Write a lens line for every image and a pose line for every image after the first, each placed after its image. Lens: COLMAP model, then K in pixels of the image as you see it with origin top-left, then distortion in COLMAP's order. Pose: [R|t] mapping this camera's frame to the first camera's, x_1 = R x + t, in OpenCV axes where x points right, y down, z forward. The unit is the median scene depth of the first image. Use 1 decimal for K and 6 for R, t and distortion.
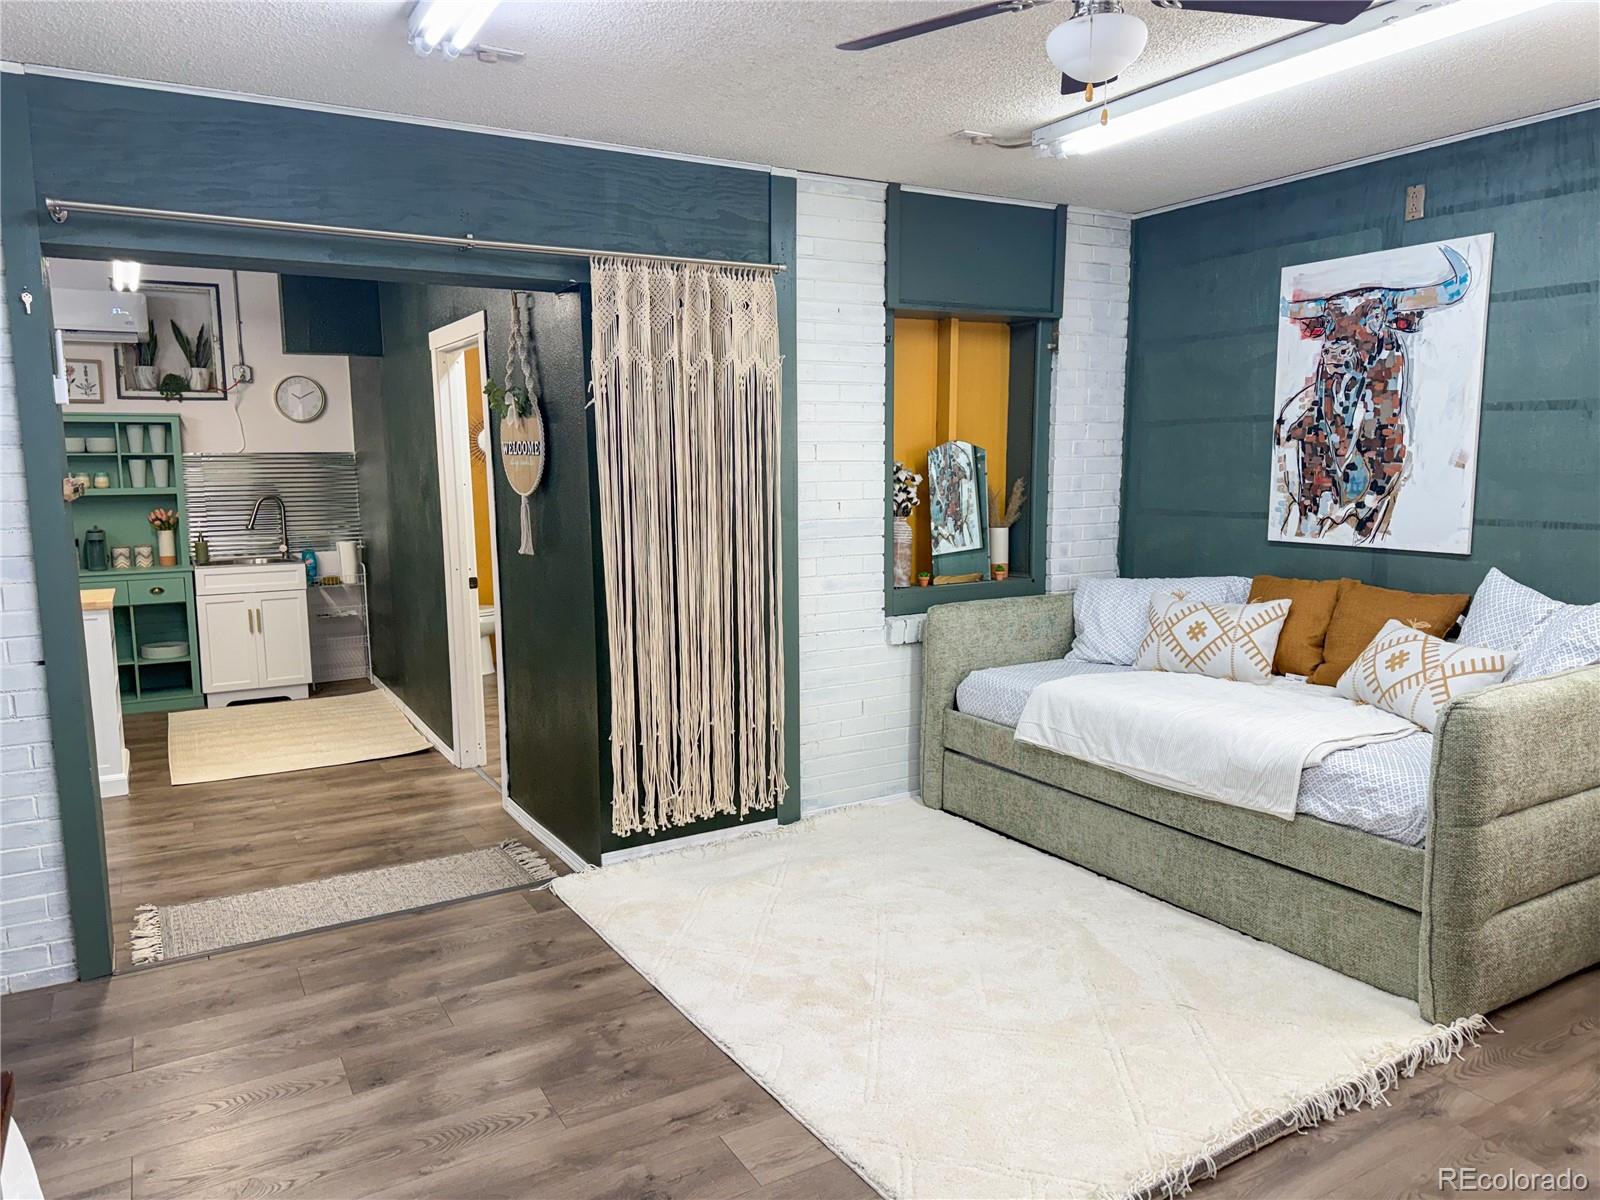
lens RADIAL K [[1125.9, 0, 810.0], [0, 1125.9, 611.3], [0, 0, 1]] dist [0.045649, -0.061712]
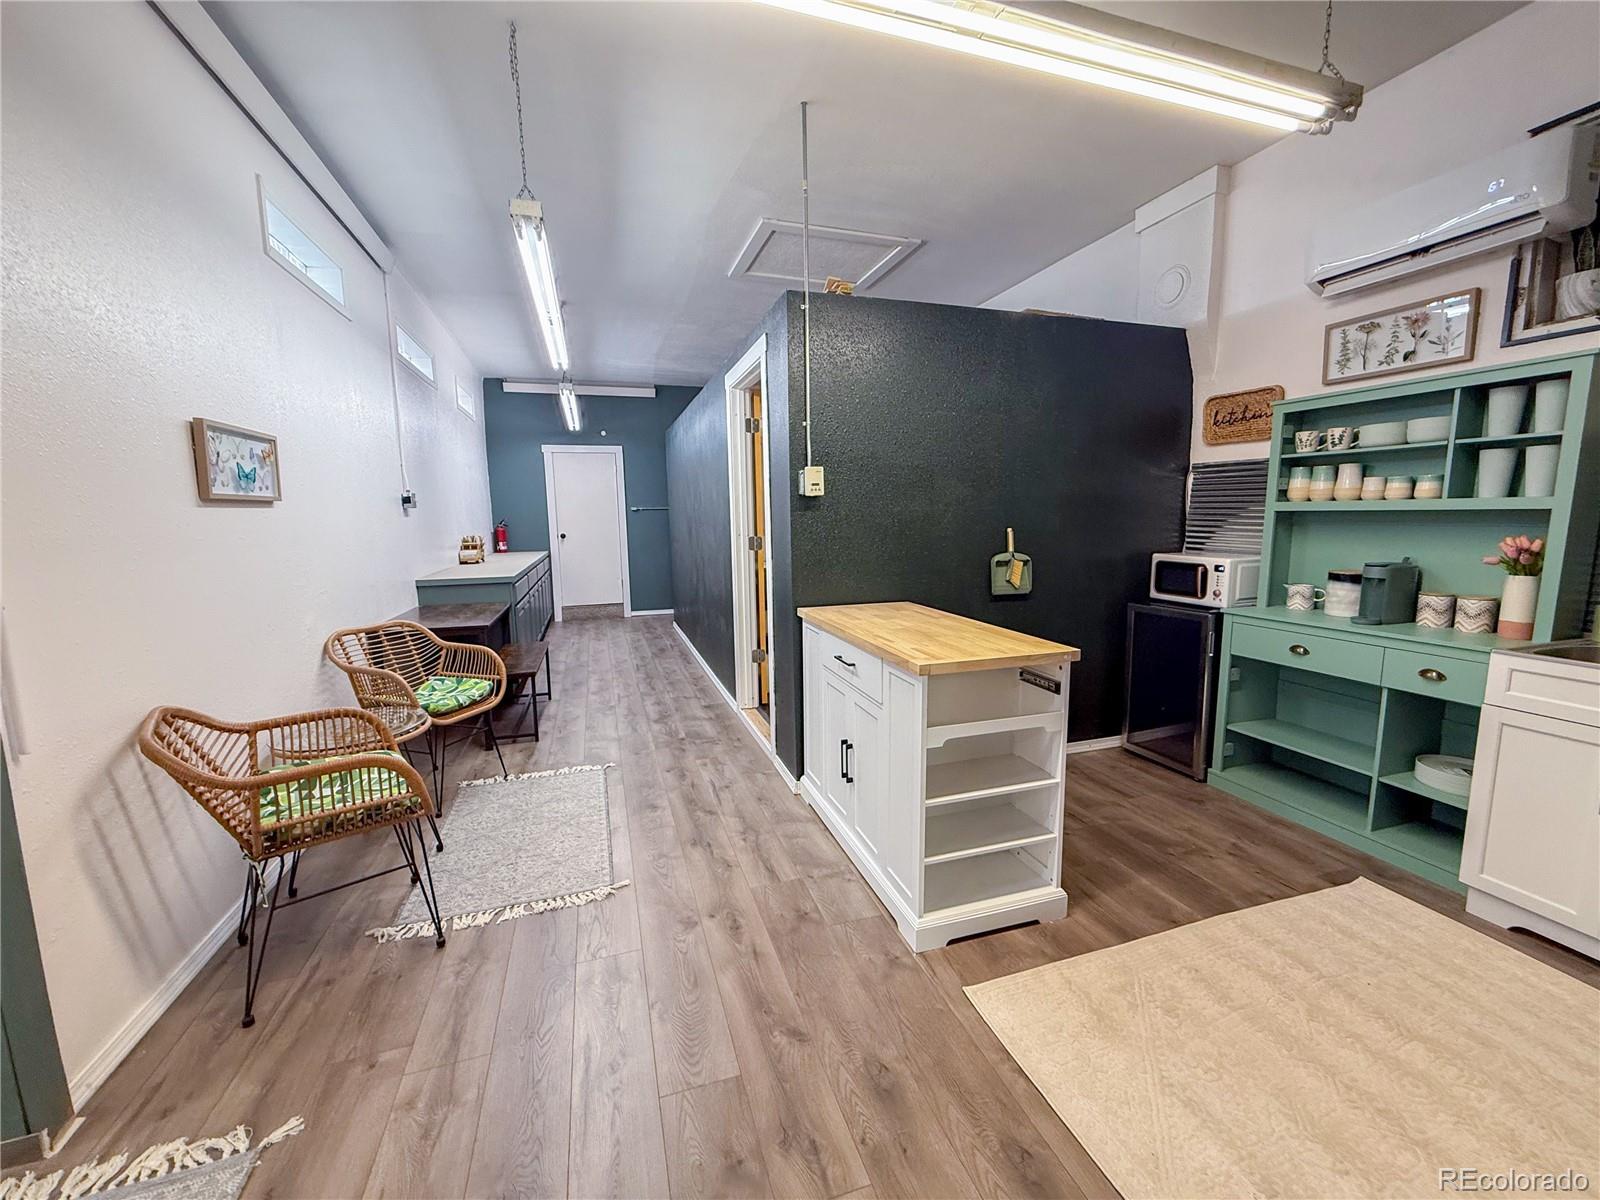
lens RADIAL K [[632.2, 0, 788.7], [0, 632.2, 597.0], [0, 0, 1]] dist [0.000591, -0.000248]
pose [[-0.219968, 0.135979, -0.965983, -0.329538], [-0.118836, 0.979127, 0.164889, -0.120288], [0.968242, 0.151064, -0.199217, 1.244127]]
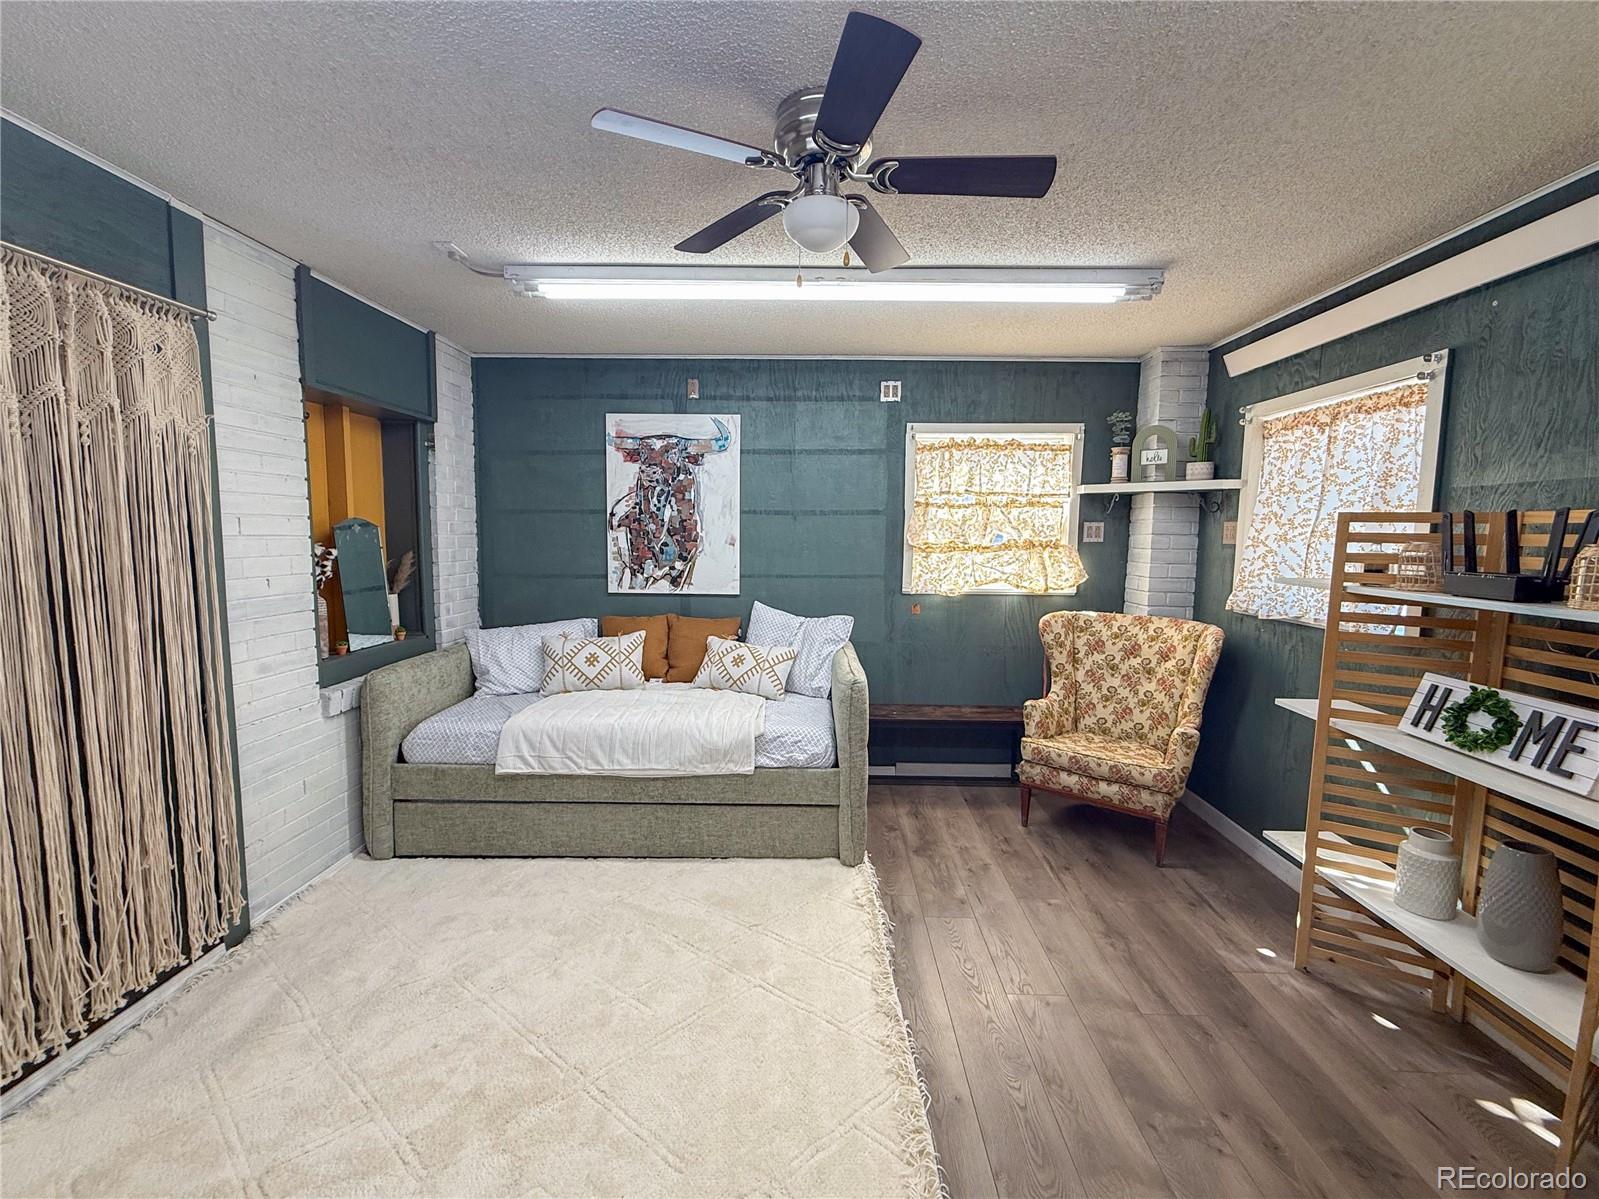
lens RADIAL K [[661.0, 0, 799.5], [0, 661.0, 599.5], [0, 0, 1]] dist [0.000559, -0.000513]
pose [[0.525436, -0.070622, 0.847897, -0.223514], [0.100950, 0.994685, 0.020290, -0.049475], [-0.844823, 0.074934, 0.529773, 0.346105]]
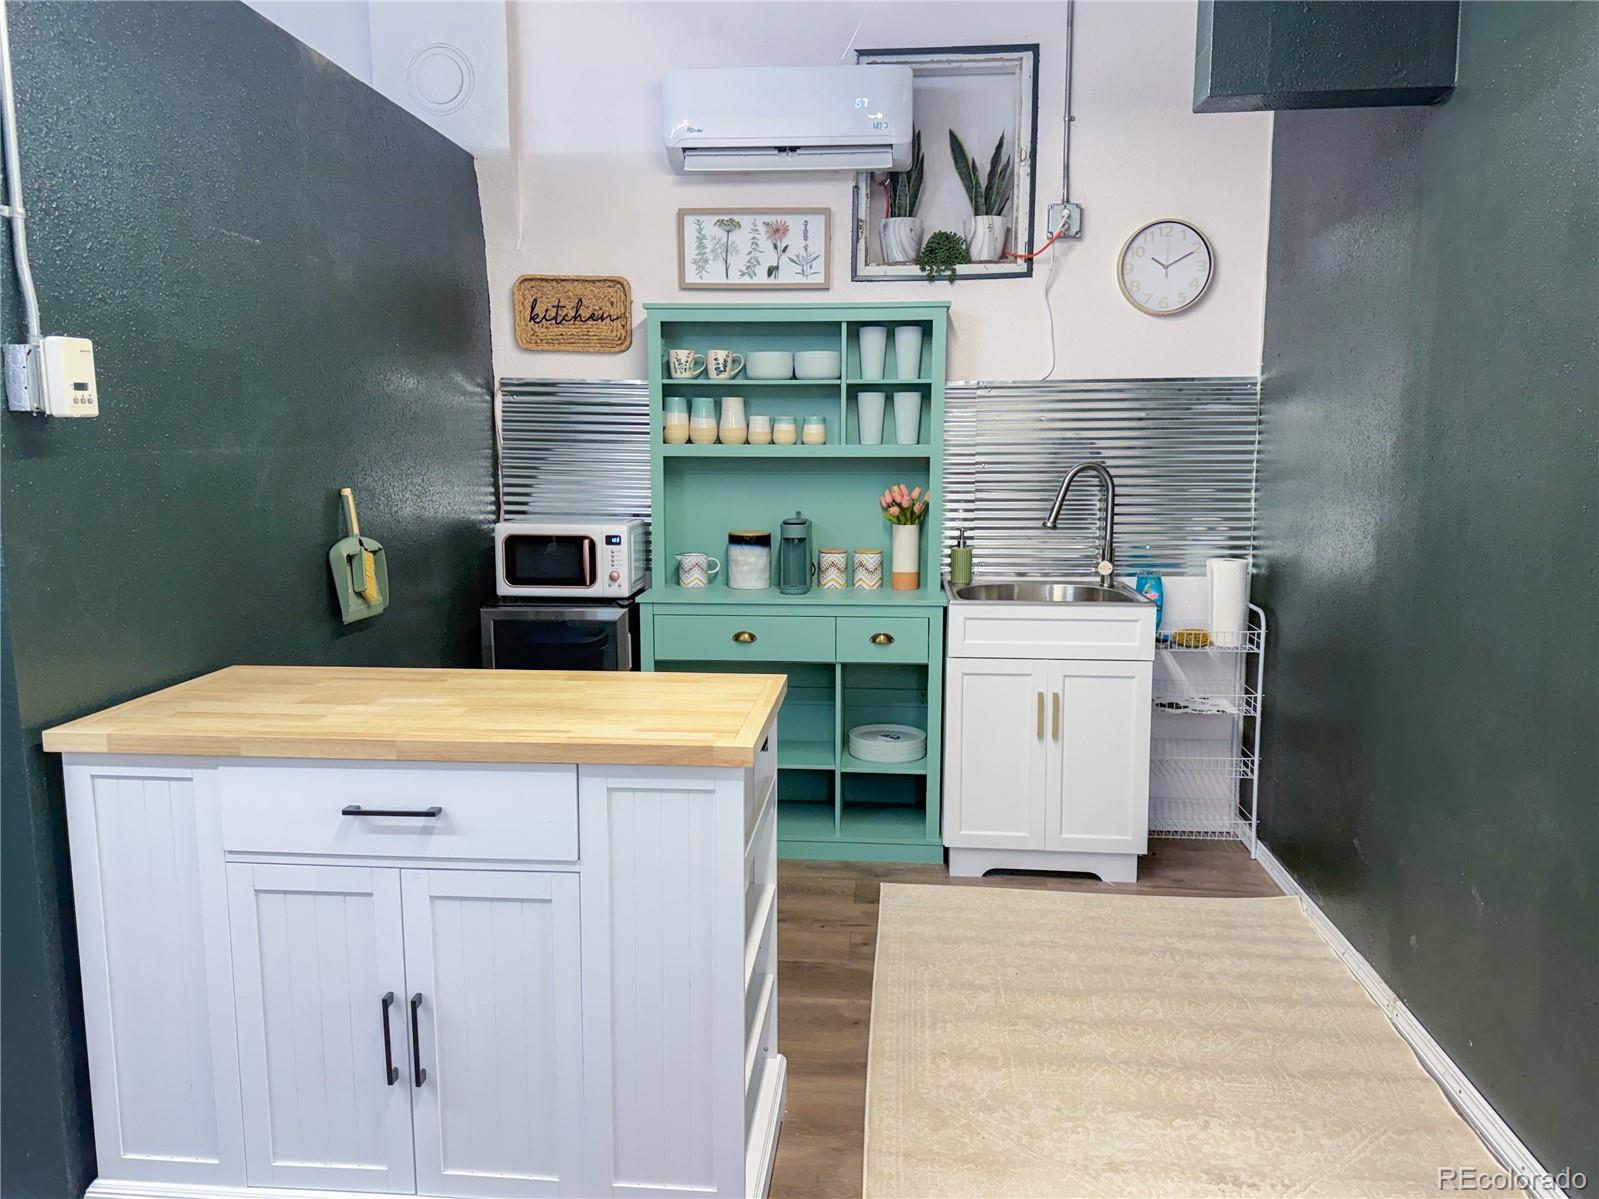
lens RADIAL K [[1174.0, 0, 809.3], [0, 1174.0, 598.6], [0, 0, 1]] dist [0.142482, -0.241990]
pose [[0.823966, 0.084011, -0.560377, -0.501844], [-0.082414, 0.996200, 0.028170, -0.083576], [0.560615, 0.022972, 0.827758, 0.888543]]
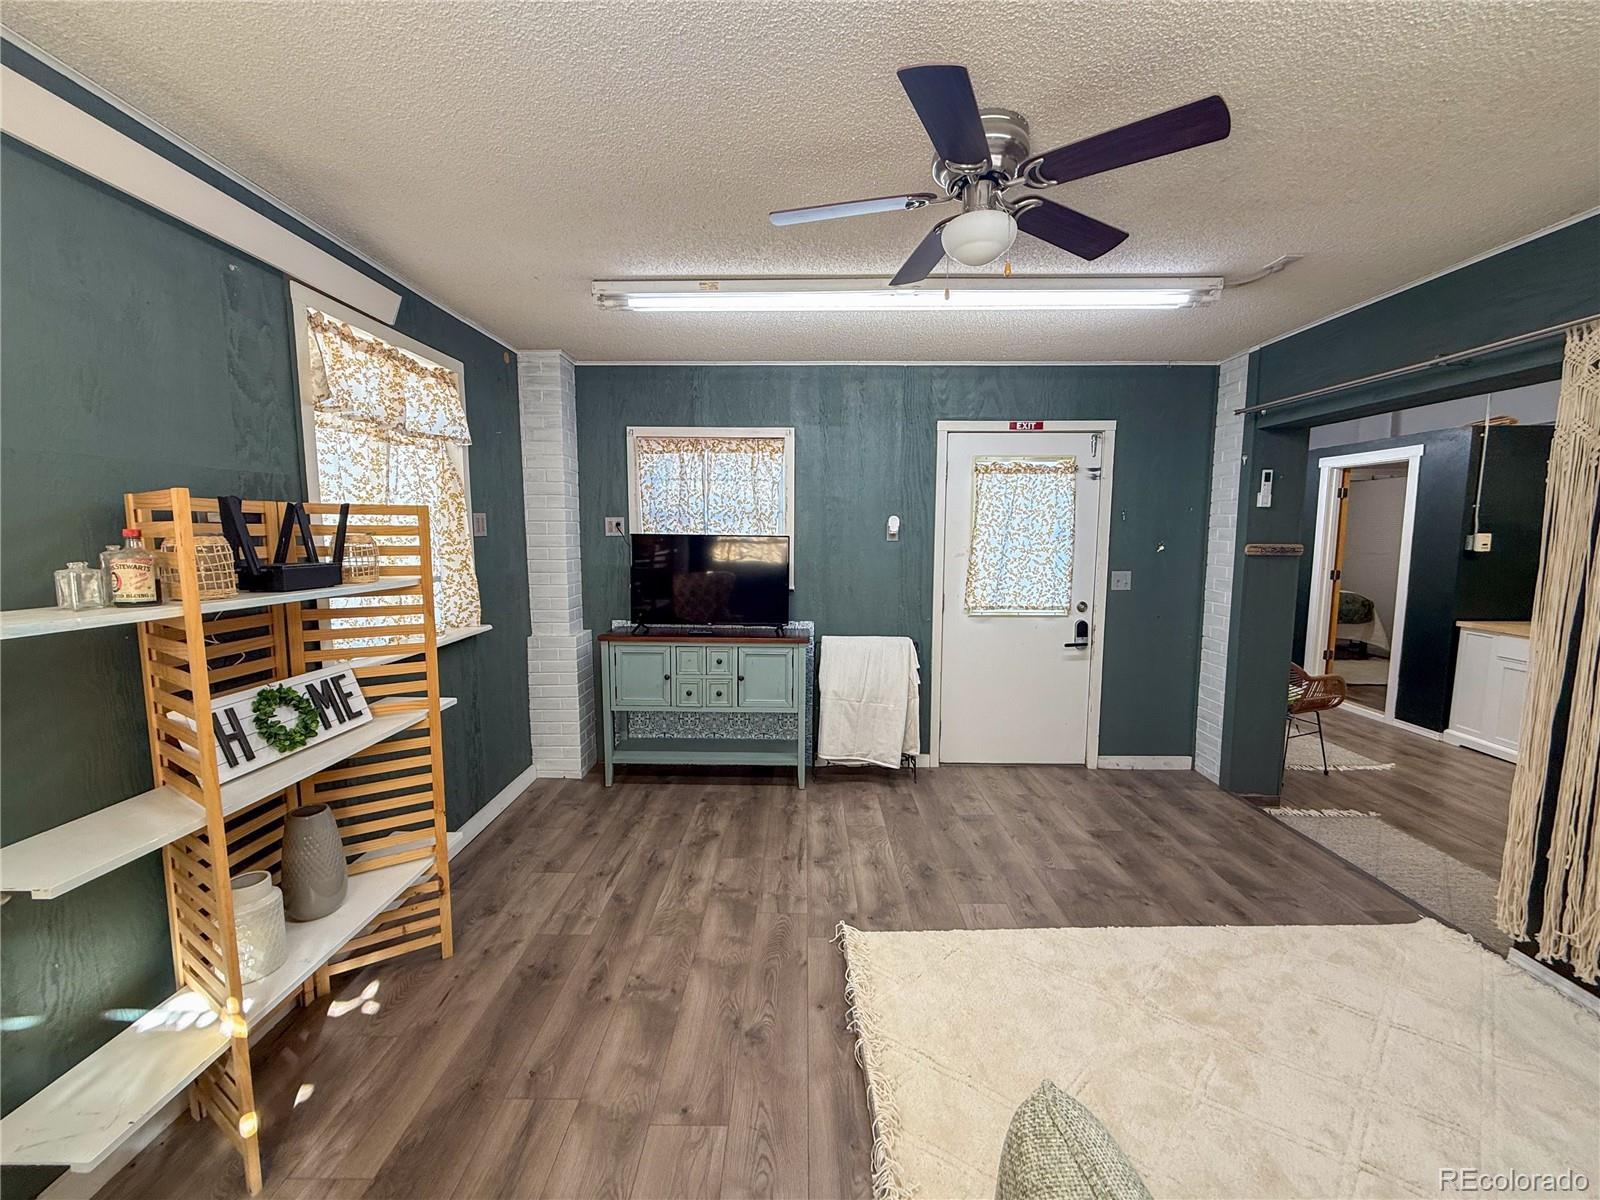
lens RADIAL K [[632.2, 0, 788.7], [0, 632.2, 597.0], [0, 0, 1]] dist [0.000591, -0.000248]
pose [[-0.528015, 0.094484, -0.843963, 0.553618], [-0.113461, 0.977033, 0.180367, -0.101272], [0.841622, 0.190993, -0.505168, 0.670484]]
